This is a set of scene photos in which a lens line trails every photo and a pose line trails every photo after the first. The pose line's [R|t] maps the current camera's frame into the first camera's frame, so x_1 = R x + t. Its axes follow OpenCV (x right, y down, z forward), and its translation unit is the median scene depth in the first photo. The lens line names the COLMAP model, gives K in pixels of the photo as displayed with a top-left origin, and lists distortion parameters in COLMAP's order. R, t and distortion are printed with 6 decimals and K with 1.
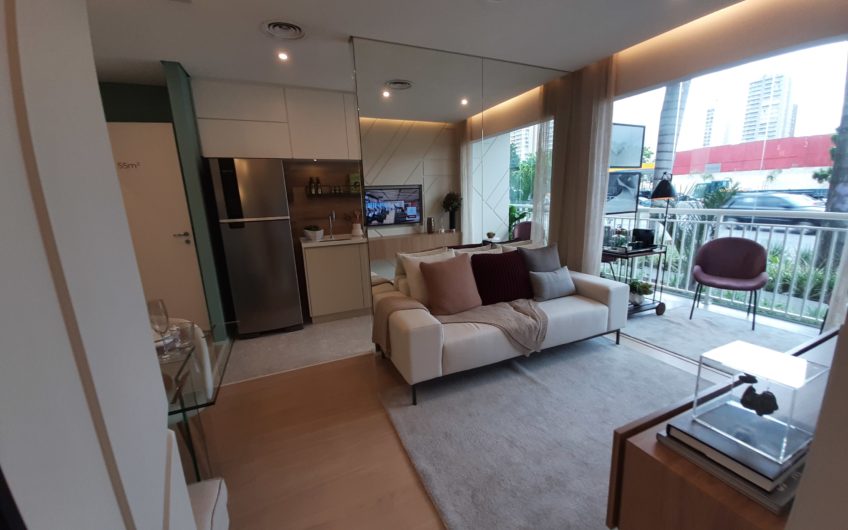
lens RADIAL K [[329.8, 0, 431.6], [0, 329.8, 268.3], [0, 0, 1]] dist [0.015948, -0.013071]
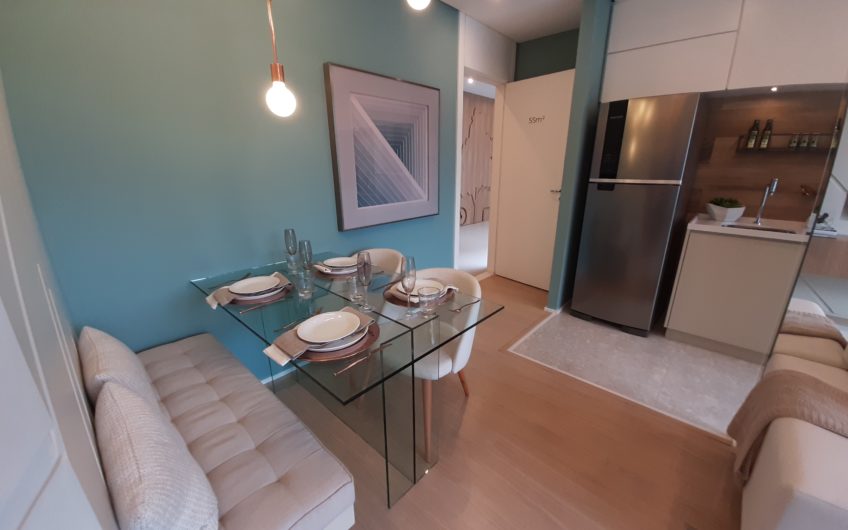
lens RADIAL K [[329.8, 0, 431.6], [0, 329.8, 268.3], [0, 0, 1]] dist [0.015948, -0.013071]
pose [[0.402034, 0.310765, -0.861275, 0.006186], [-0.208968, 0.946958, 0.244138, -0.044366], [0.891460, 0.081827, 0.445649, 0.244812]]
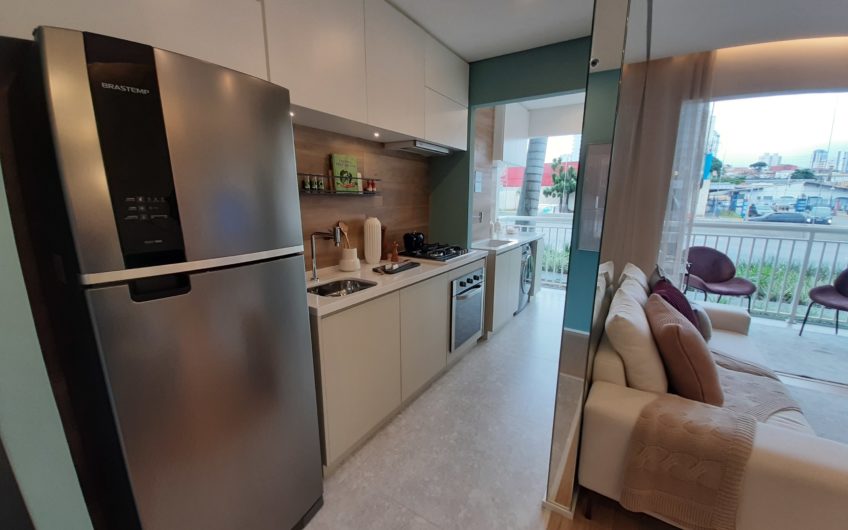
lens RADIAL K [[329.8, 0, 431.6], [0, 329.8, 268.3], [0, 0, 1]] dist [0.015948, -0.013071]
pose [[0.840355, -0.076371, 0.536629, -0.499723], [0.081243, 0.996587, 0.014605, -0.120573], [-0.535913, 0.031324, 0.843692, 0.580750]]
